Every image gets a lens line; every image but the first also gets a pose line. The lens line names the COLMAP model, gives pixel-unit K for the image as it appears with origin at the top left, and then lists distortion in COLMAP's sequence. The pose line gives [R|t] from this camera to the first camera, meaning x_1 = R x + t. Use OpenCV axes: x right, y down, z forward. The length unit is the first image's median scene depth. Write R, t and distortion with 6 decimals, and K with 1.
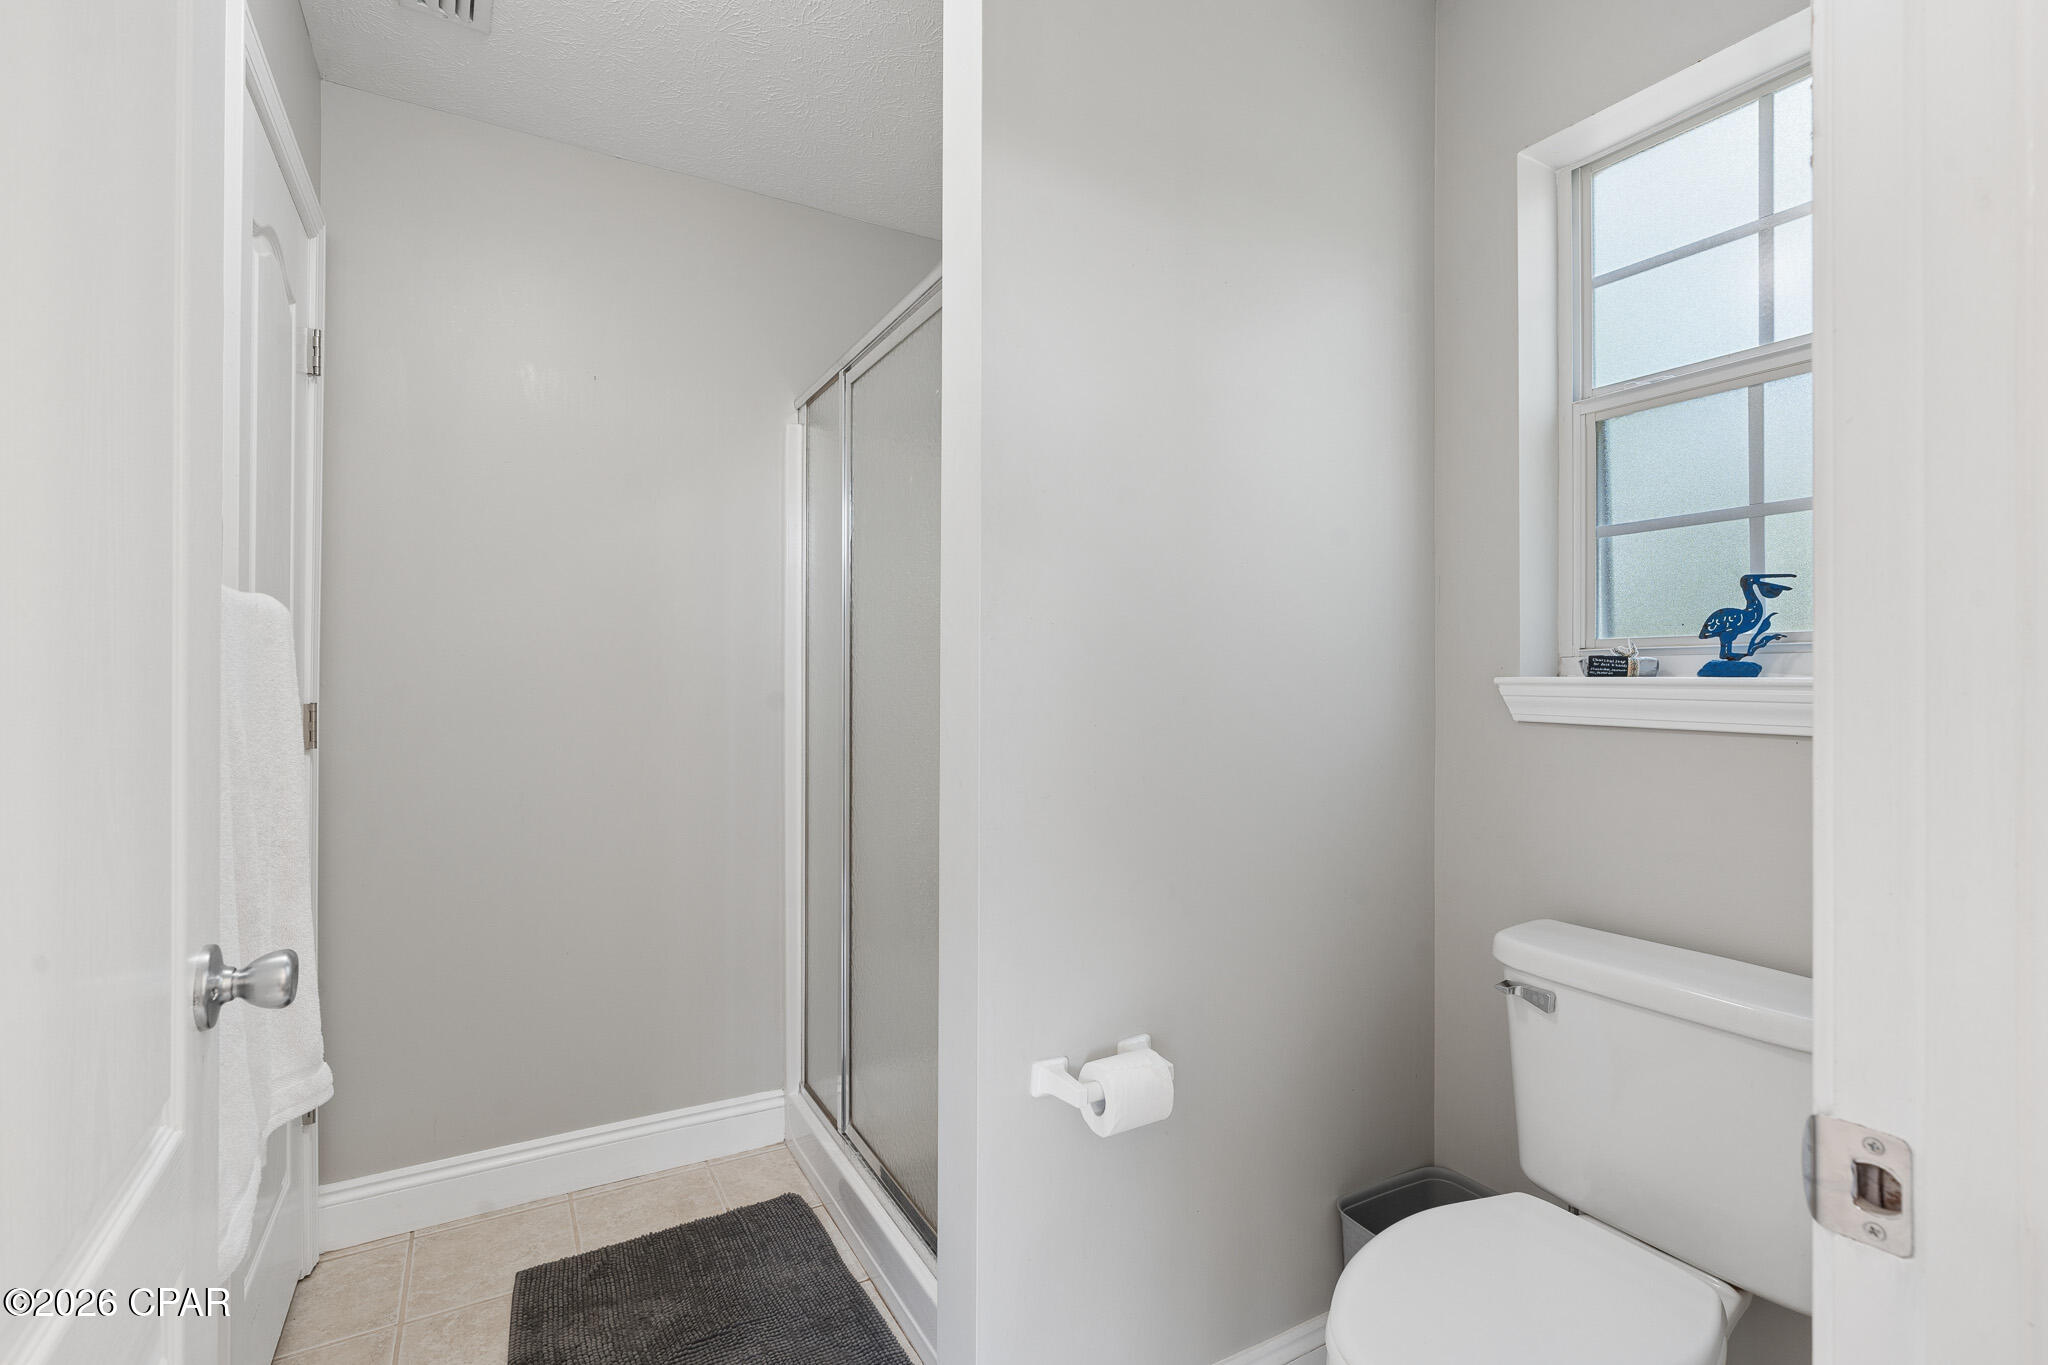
lens RADIAL K [[926.3, 0, 1029.8], [0, 926.3, 676.5], [0, 0, 1]] dist [-0.007021, 0.003397]
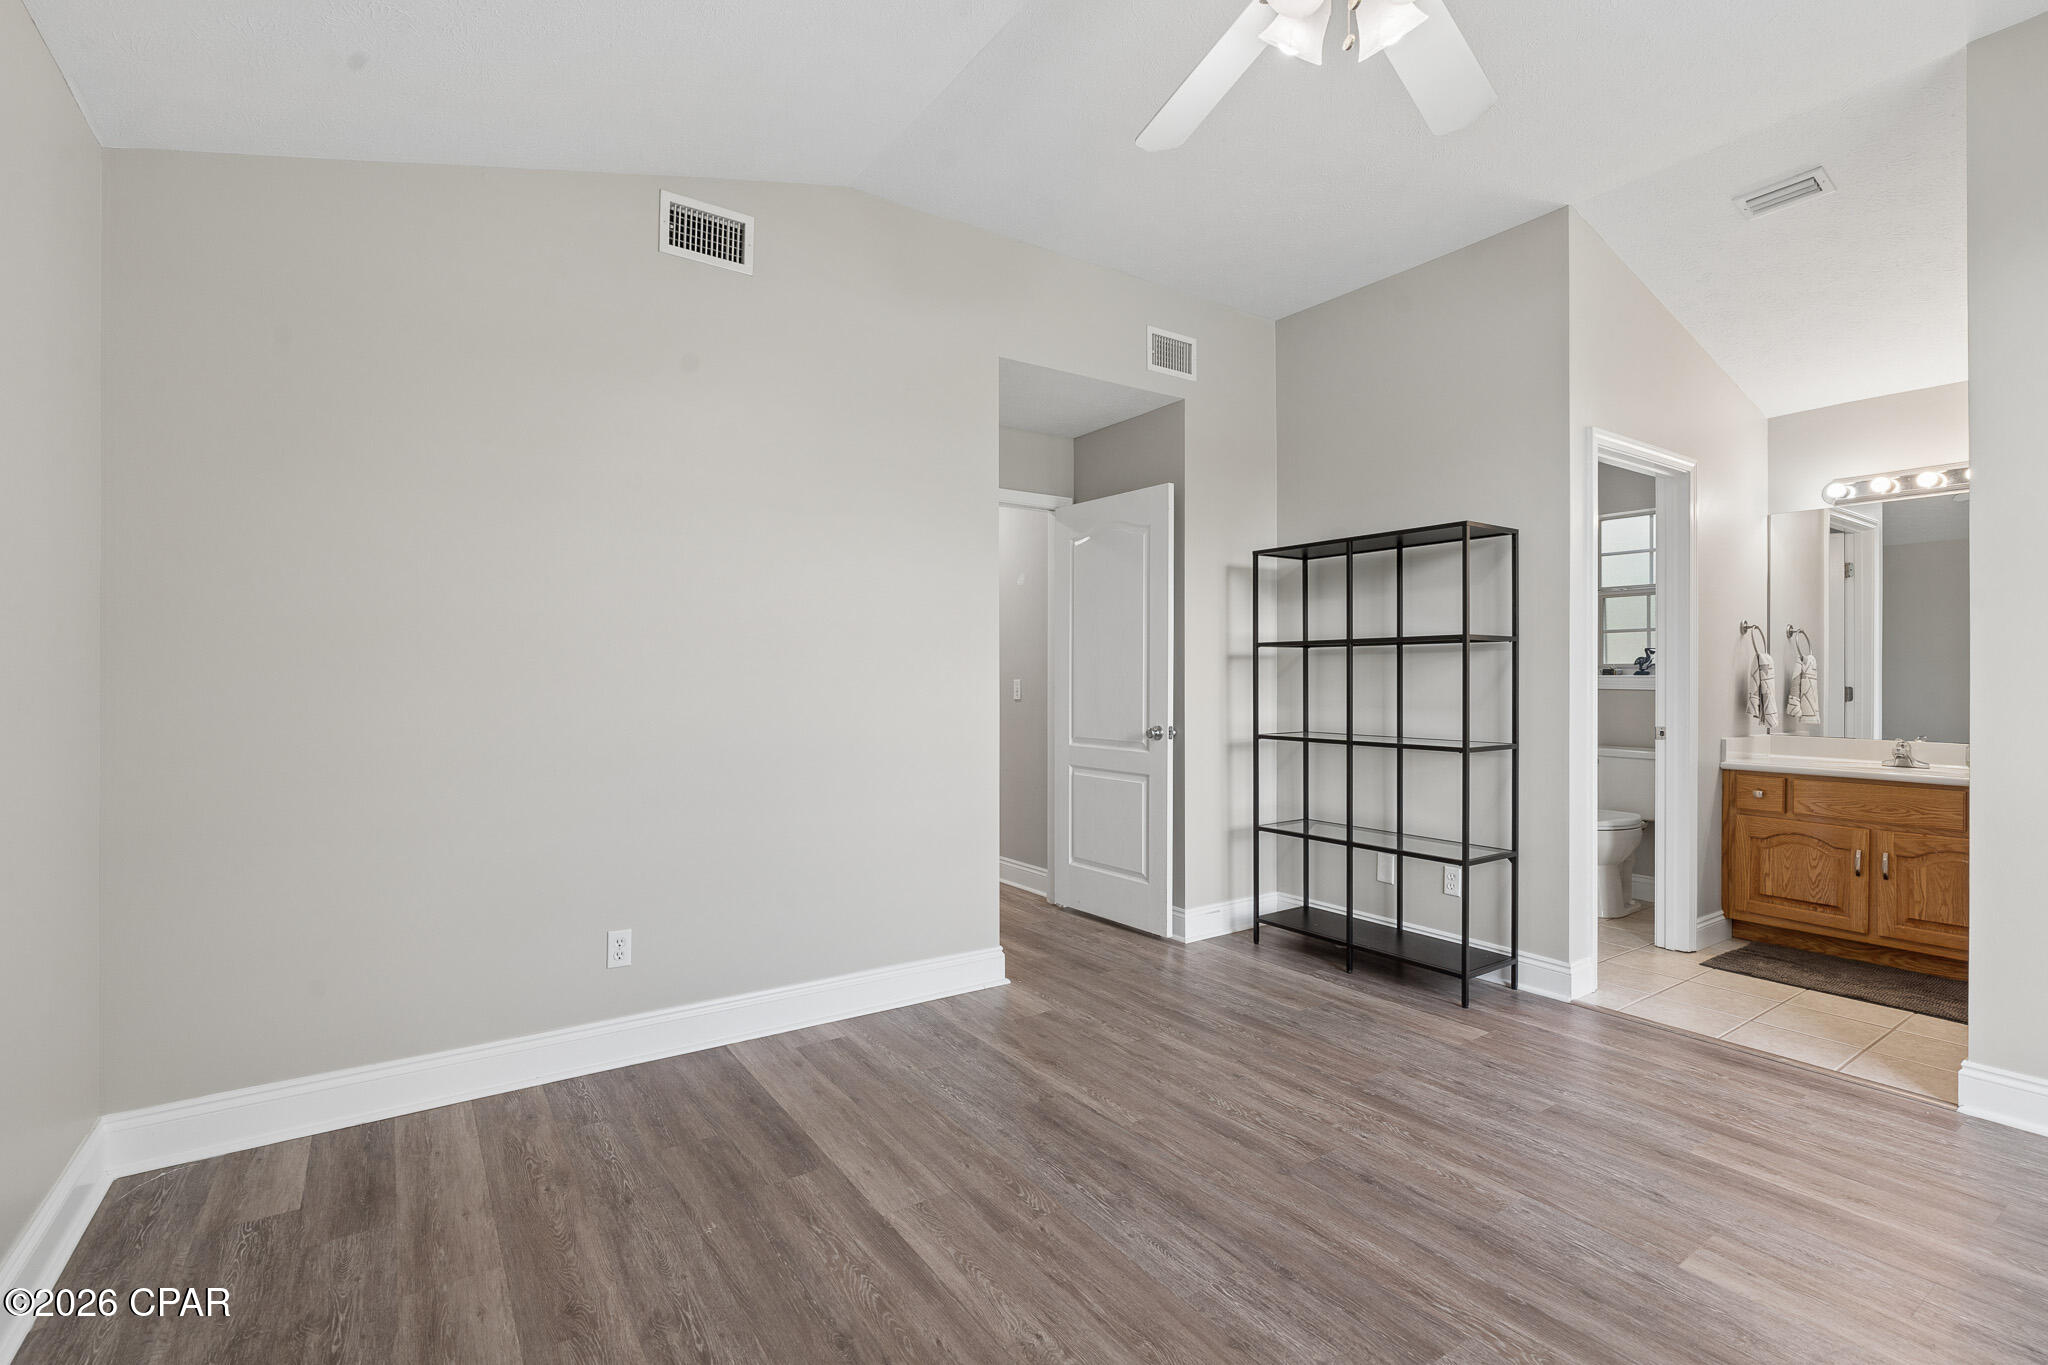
lens RADIAL K [[926.3, 0, 1031.8], [0, 926.3, 676.9], [0, 0, 1]] dist [-0.007021, 0.003397]
pose [[0.996748, -0.000916, 0.080575, -1.824362], [0.000487, 0.999986, 0.005338, -0.013055], [-0.080578, -0.005281, 0.996734, -2.301433]]
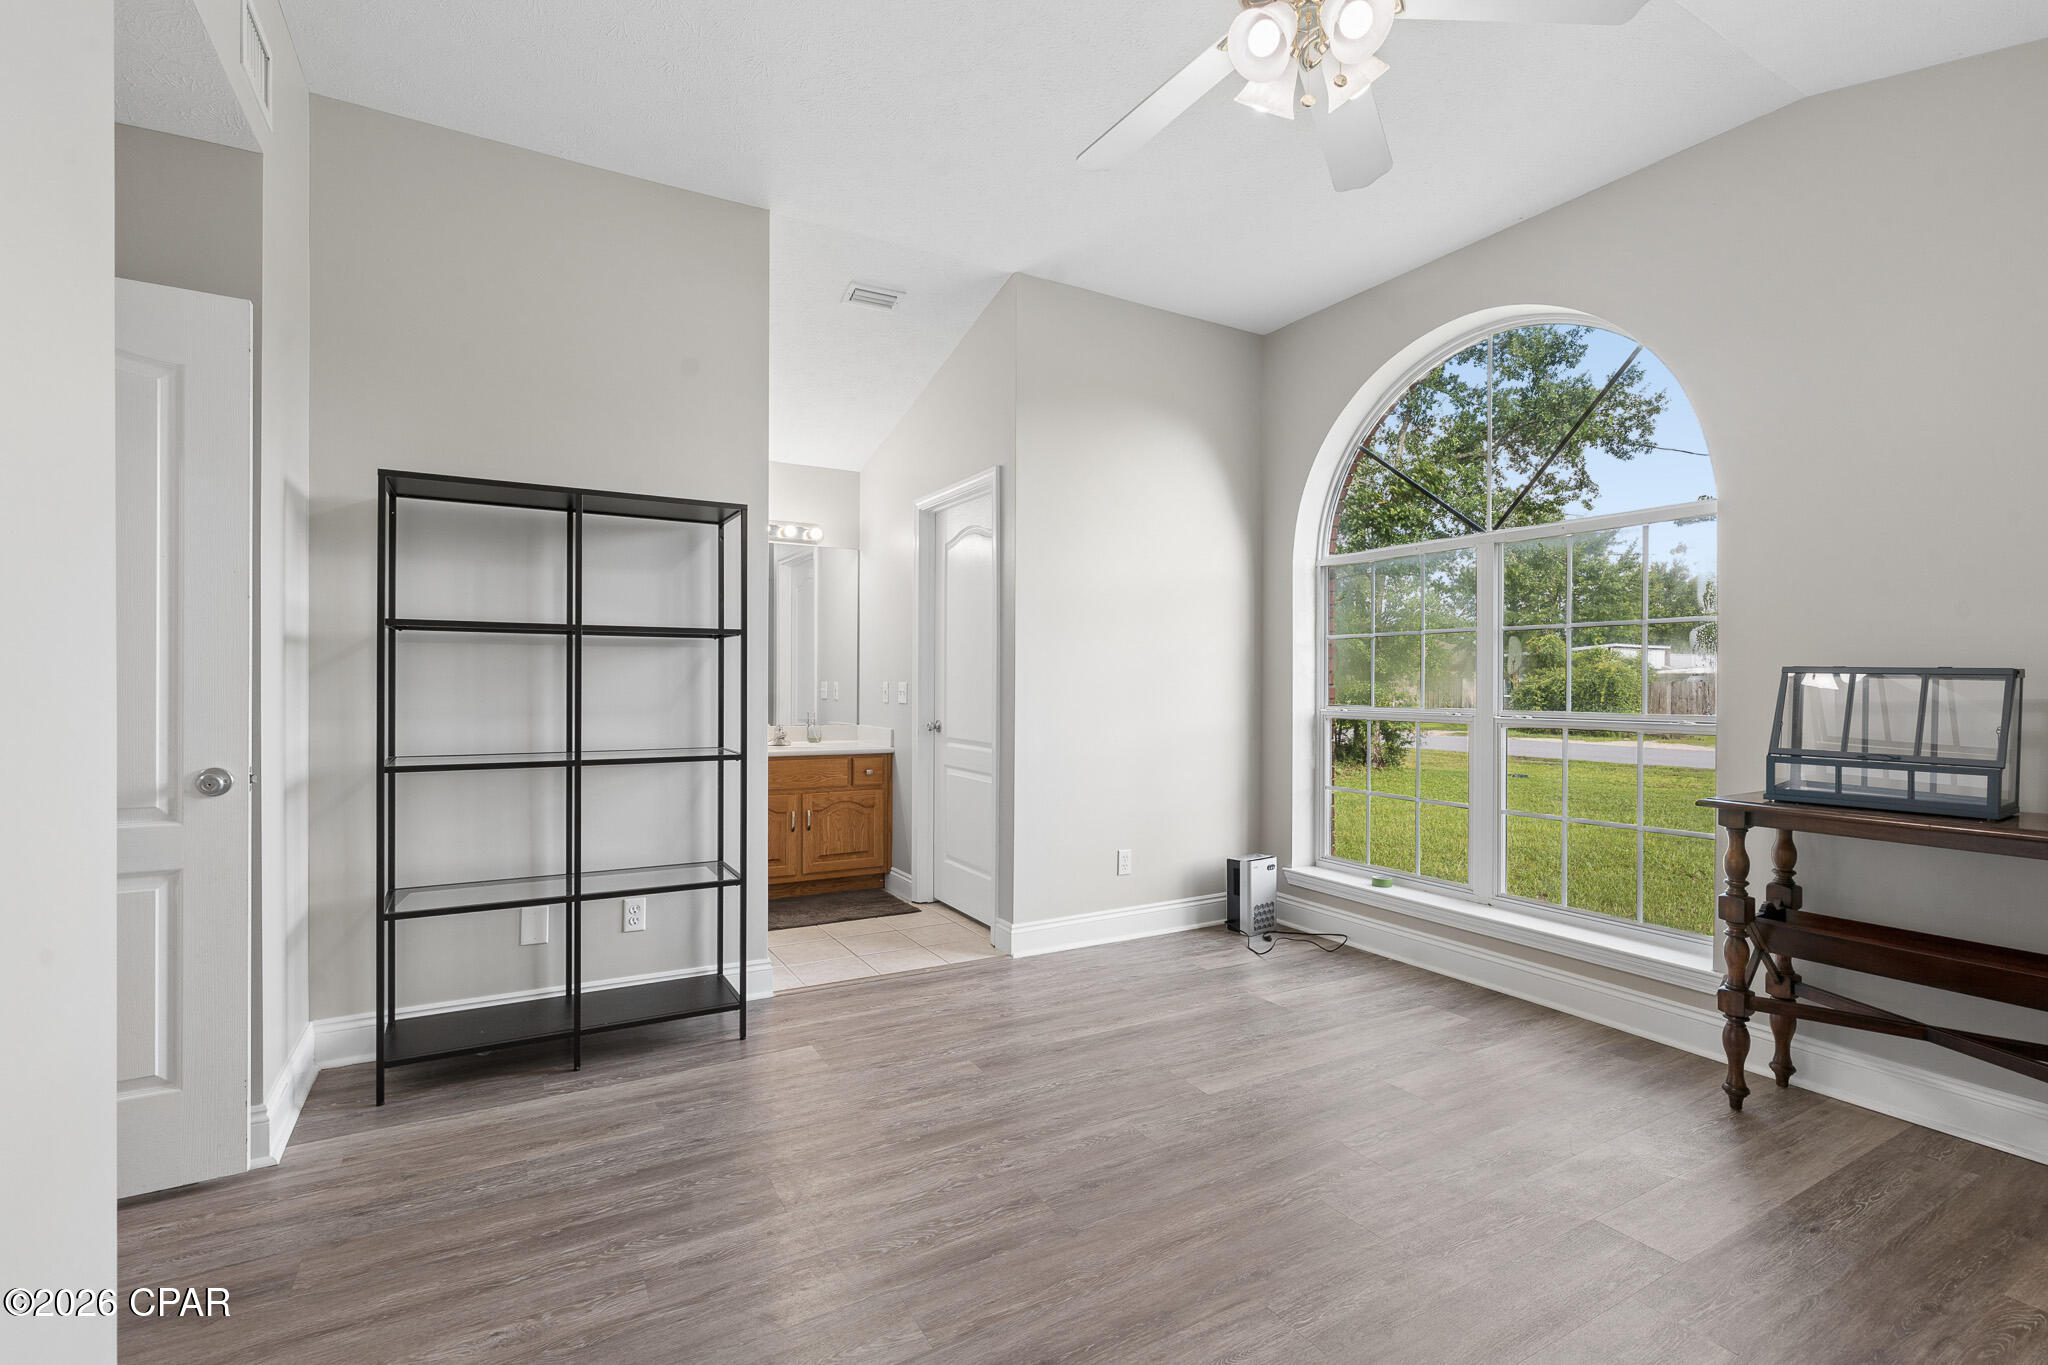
lens RADIAL K [[926.3, 0, 1007.5], [0, 926.3, 681.3], [0, 0, 1]] dist [-0.007021, 0.003397]
pose [[0.014880, -0.001822, 0.999888, -2.642405], [-0.010766, 0.999940, 0.001982, 0.000678], [-0.999831, -0.010794, 0.014859, -0.739390]]
